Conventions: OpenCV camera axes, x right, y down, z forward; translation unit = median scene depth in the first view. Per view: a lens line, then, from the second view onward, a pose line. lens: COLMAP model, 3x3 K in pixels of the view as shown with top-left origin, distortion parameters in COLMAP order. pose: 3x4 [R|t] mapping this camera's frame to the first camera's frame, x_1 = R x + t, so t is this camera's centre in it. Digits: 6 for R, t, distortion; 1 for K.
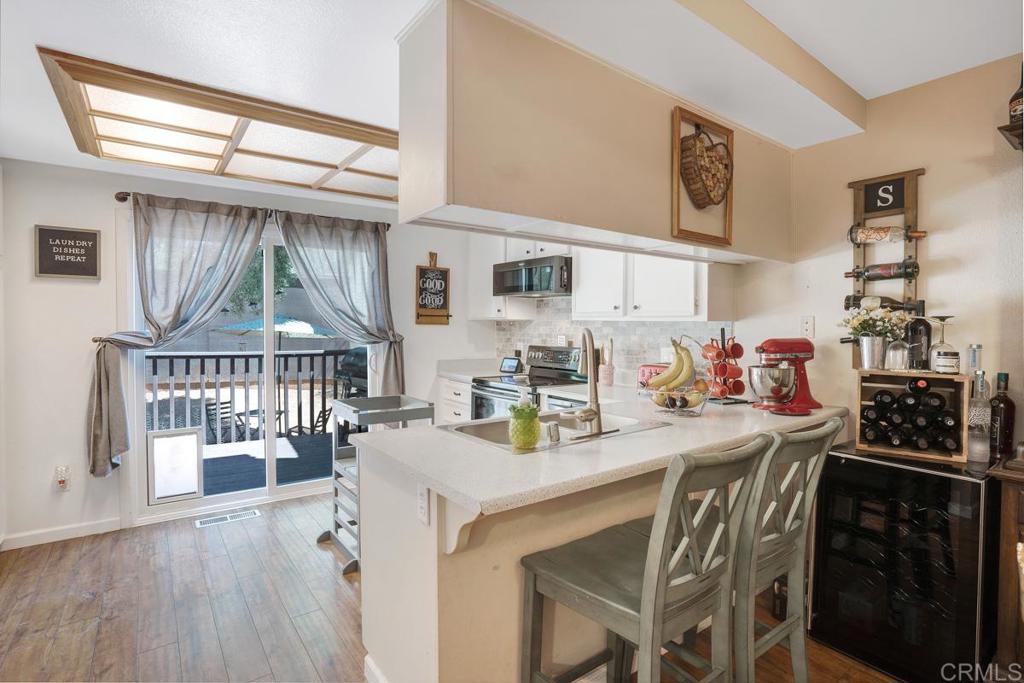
lens RADIAL K [[495.0, 0, 519.8], [0, 495.0, 334.6], [0, 0, 1]] dist [-0.045209, -0.000634]
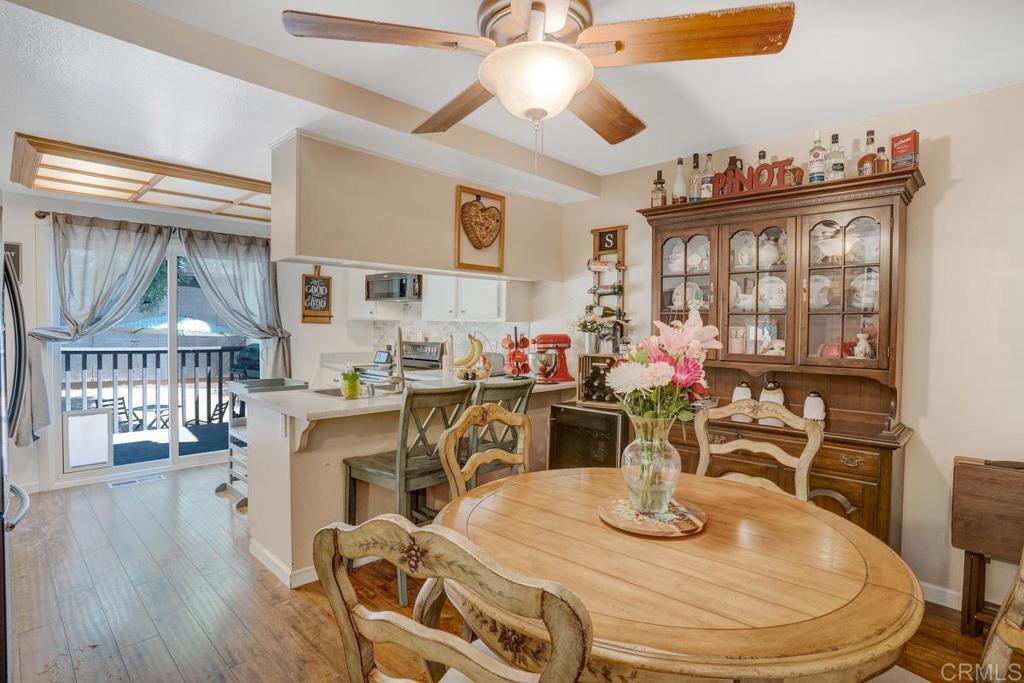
lens RADIAL K [[517.3, 0, 512.2], [0, 517.3, 341.6], [0, 0, 1]] dist [-0.038318, 0.008002]
pose [[0.990269, 0.003499, 0.139125, 0.157129], [-0.004931, 0.999938, 0.009951, 0.011761], [-0.139081, -0.010540, 0.990225, -0.400984]]
